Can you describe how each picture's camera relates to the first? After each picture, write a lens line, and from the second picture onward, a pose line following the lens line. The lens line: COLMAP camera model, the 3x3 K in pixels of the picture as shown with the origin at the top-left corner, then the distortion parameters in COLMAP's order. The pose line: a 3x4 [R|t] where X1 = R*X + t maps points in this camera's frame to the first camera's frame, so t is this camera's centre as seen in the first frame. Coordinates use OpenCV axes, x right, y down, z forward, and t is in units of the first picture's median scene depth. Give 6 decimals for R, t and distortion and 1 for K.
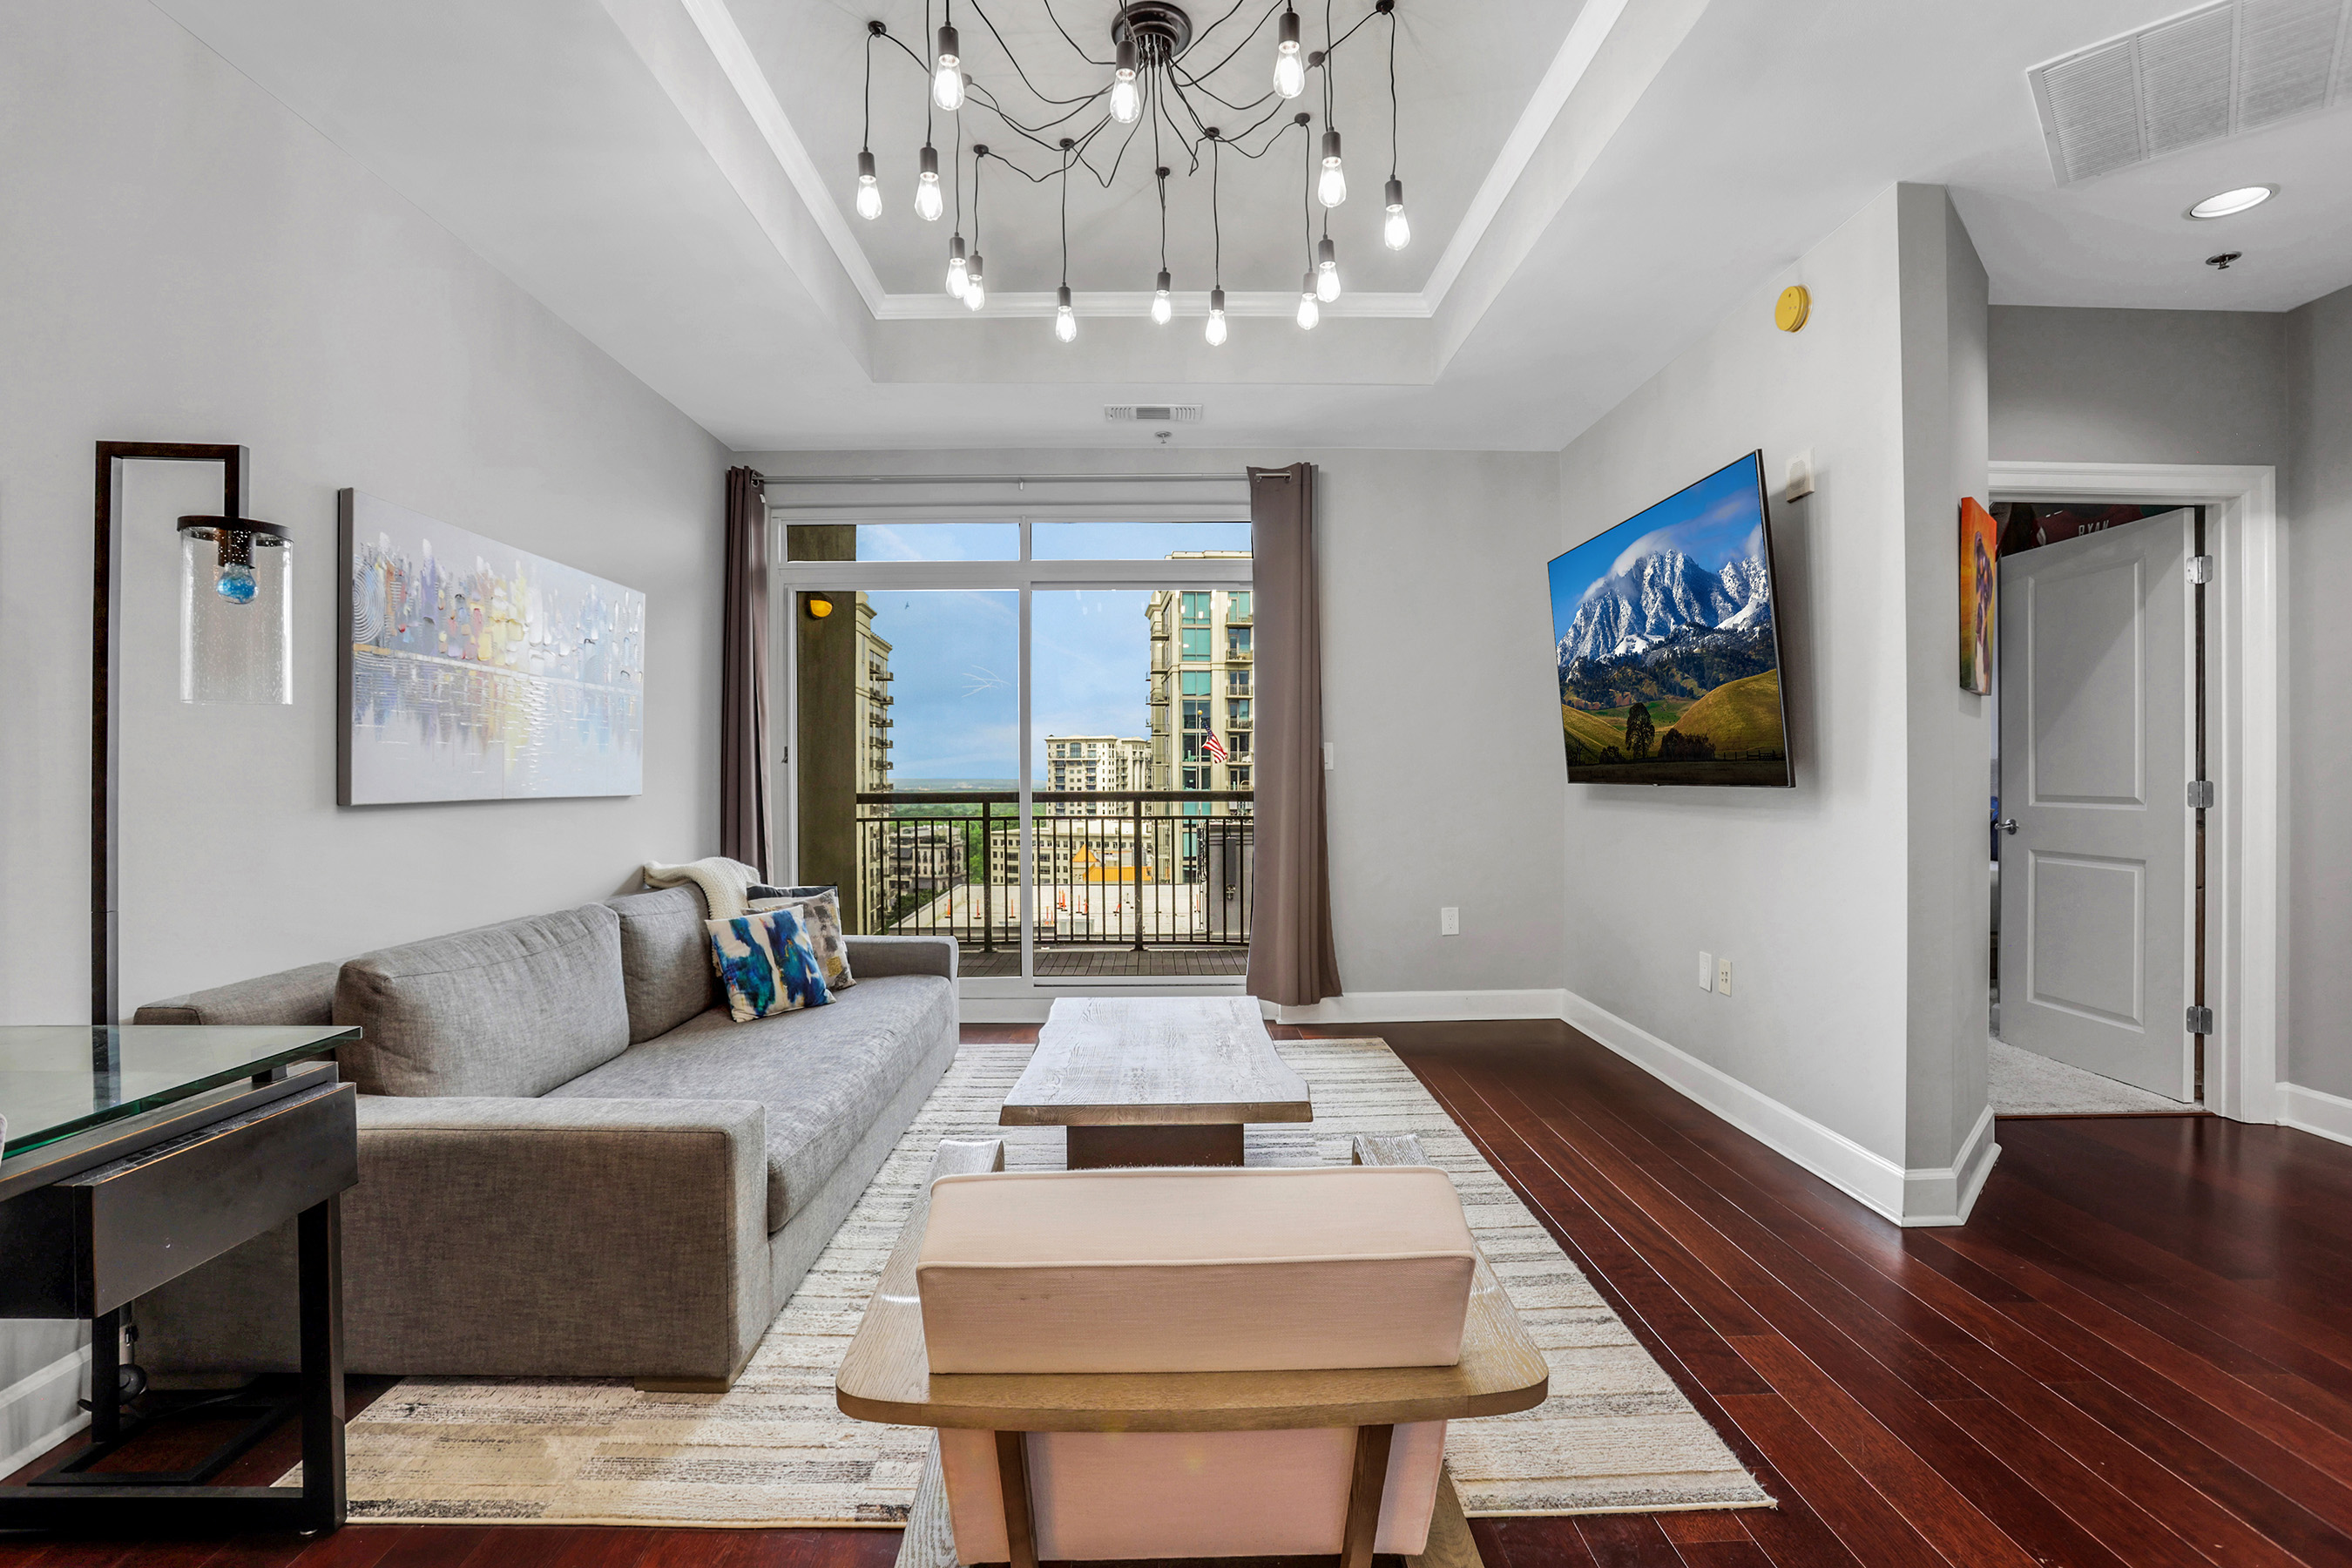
lens RADIAL K [[1099.9, 0, 1166.0], [0, 1099.9, 770.6], [0, 0, 1]] dist [-0.086410, 0.040893]
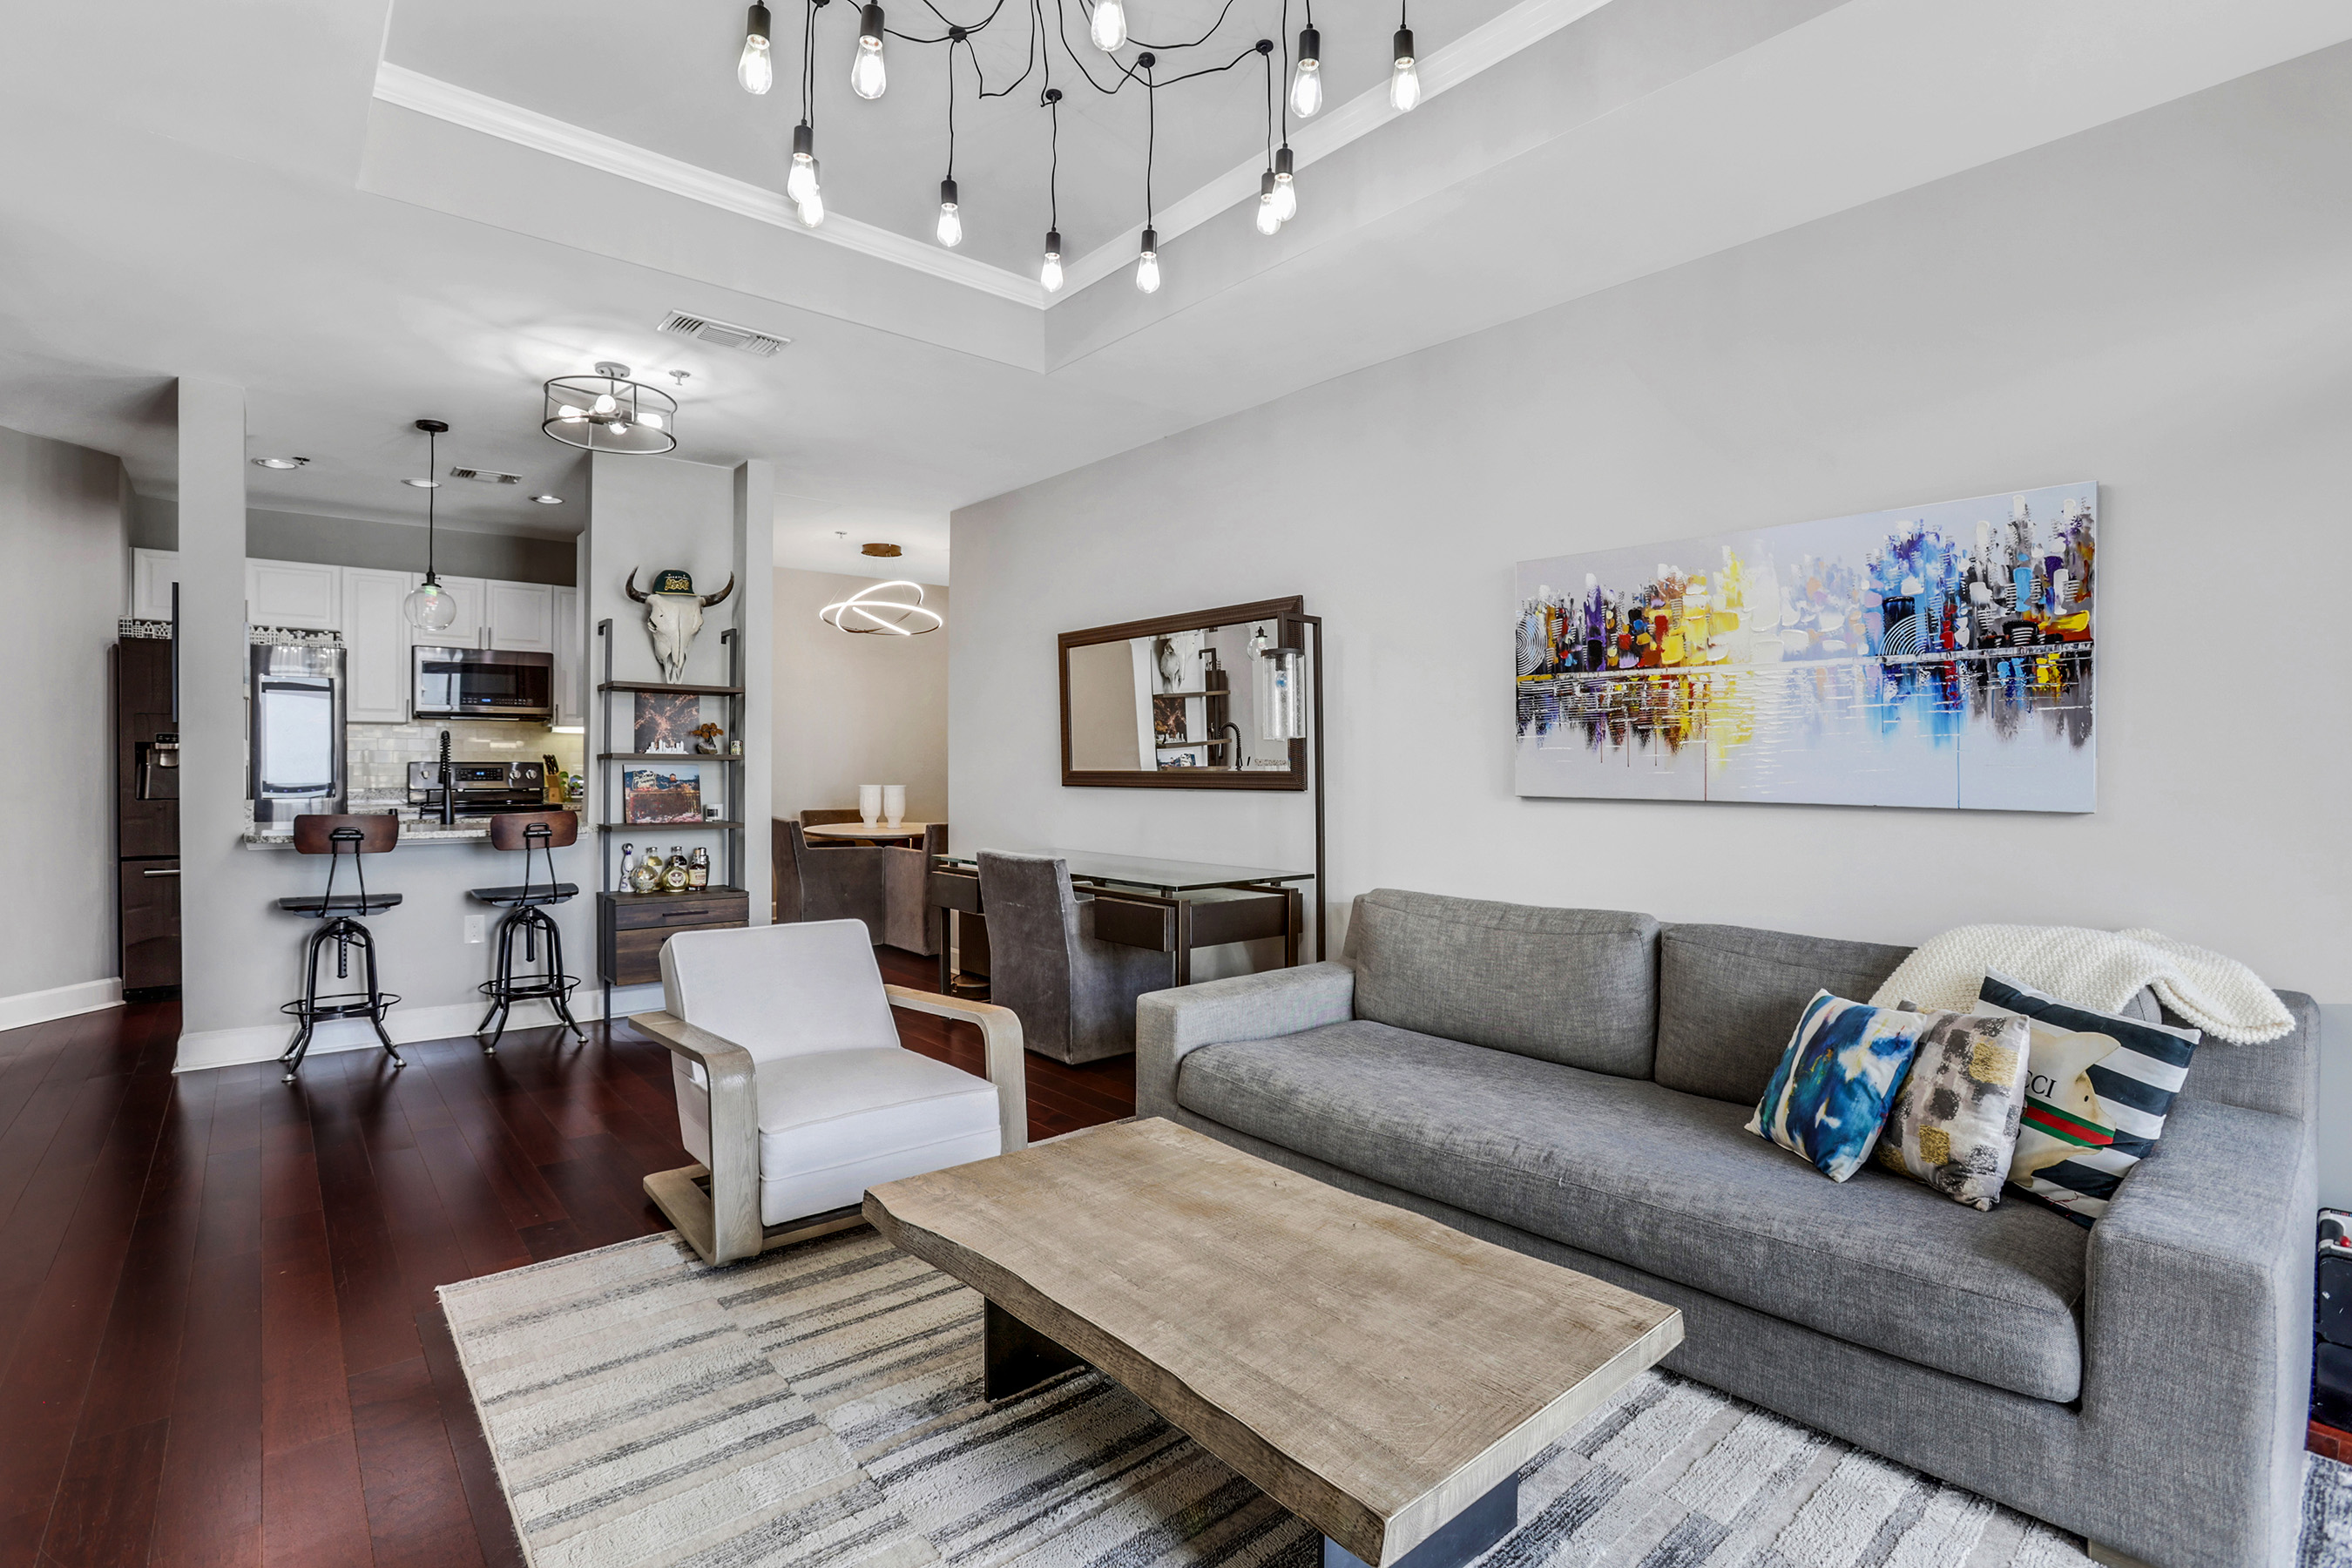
lens RADIAL K [[1099.9, 0, 1166.0], [0, 1099.9, 770.6], [0, 0, 1]] dist [-0.086410, 0.040893]
pose [[-0.767879, 0.005170, -0.640574, 0.329771], [0.001747, 0.999981, 0.005975, -0.006931], [0.640593, 0.003469, -0.767873, 1.256924]]
